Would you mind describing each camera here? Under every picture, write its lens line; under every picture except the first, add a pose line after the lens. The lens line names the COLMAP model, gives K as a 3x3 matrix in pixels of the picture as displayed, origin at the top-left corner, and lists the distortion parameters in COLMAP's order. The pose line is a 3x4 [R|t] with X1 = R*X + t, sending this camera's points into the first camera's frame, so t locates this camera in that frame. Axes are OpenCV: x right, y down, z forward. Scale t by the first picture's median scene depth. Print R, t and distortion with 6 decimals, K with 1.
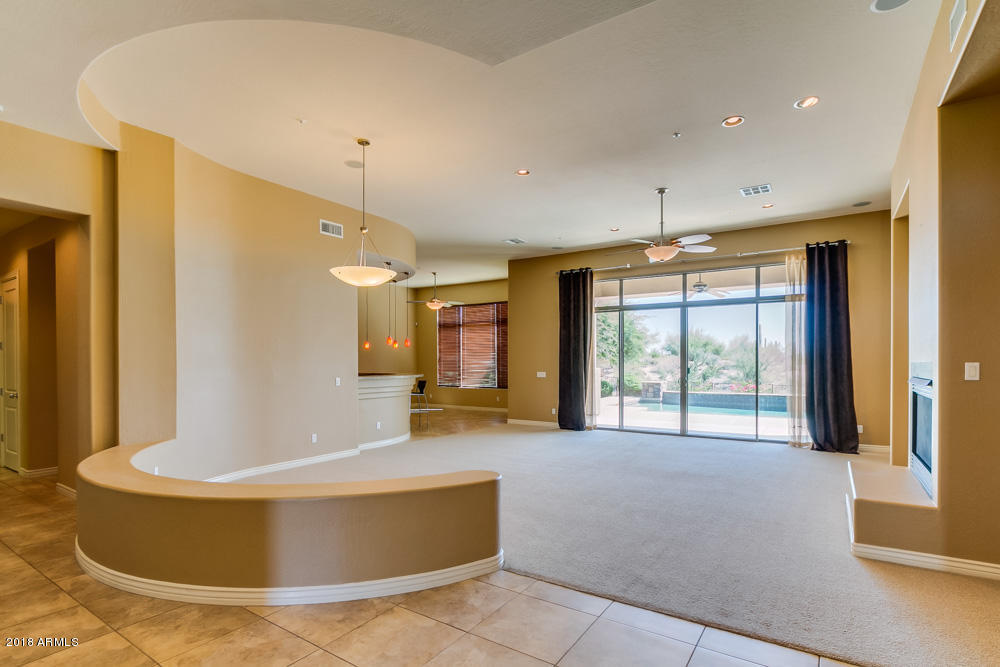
lens RADIAL K [[504.1, 0, 494.2], [0, 504.1, 360.5], [0, 0, 1]] dist [-0.018440, -0.000159]
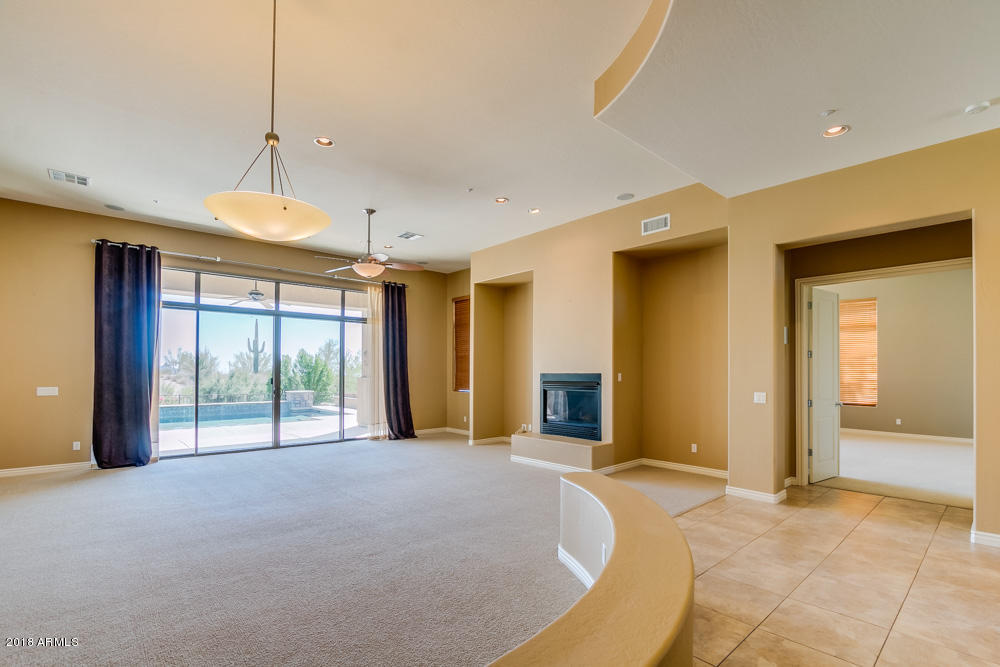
lens RADIAL K [[473.6, 0, 502.9], [0, 473.6, 365.2], [0, 0, 1]] dist [-0.007702, -0.000453]
pose [[0.225543, 0.016505, 0.974093, -0.394896], [-0.005217, 0.999863, -0.015734, 0.001498], [-0.974219, -0.001533, 0.225599, 0.343165]]
